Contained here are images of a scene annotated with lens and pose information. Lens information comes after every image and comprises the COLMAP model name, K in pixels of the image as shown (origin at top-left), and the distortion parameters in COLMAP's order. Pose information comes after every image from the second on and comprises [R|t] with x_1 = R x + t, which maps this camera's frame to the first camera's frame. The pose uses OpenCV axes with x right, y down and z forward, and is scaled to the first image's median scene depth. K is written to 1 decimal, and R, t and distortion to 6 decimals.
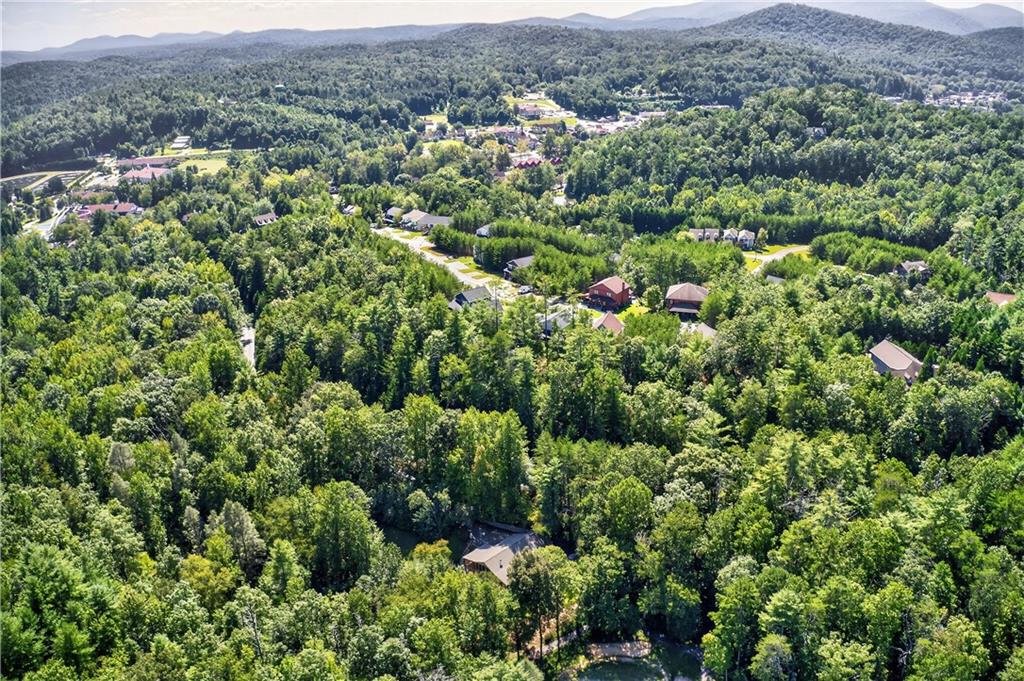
lens RADIAL K [[795.5, 0, 512.0], [0, 795.5, 340.5], [0, 0, 1]] dist [-0.185772, 0.004033]
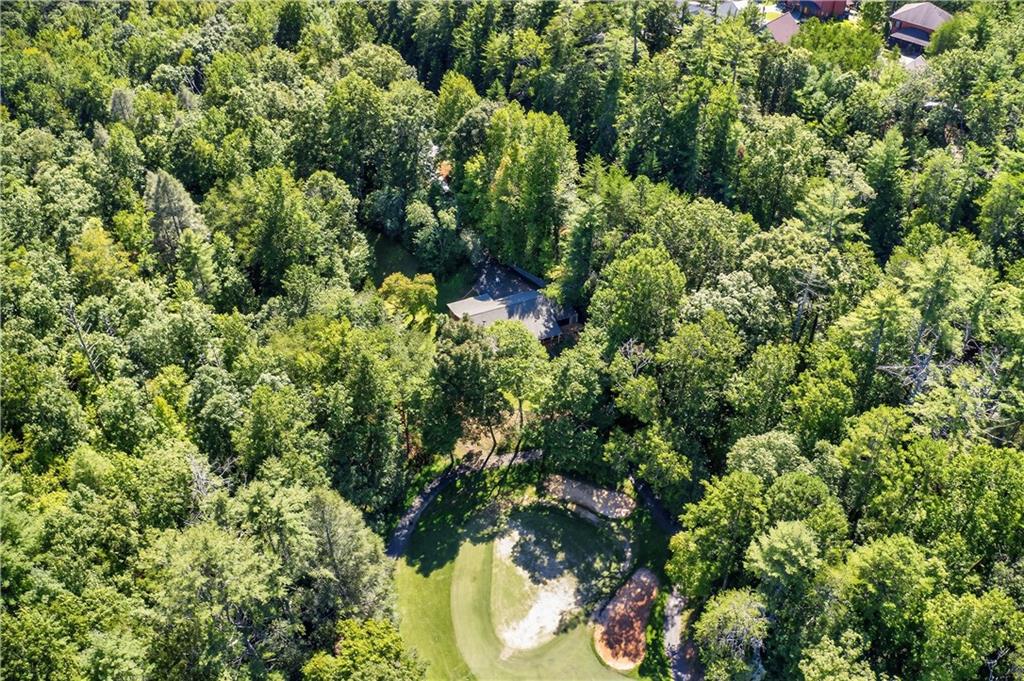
lens RADIAL K [[795.5, 0, 512.0], [0, 795.5, 340.5], [0, 0, 1]] dist [-0.185772, 0.004033]
pose [[0.919509, 0.259336, -0.295379, 0.228928], [-0.143579, 0.921140, 0.361781, 0.032926], [0.365908, -0.290251, 0.884232, 0.374216]]
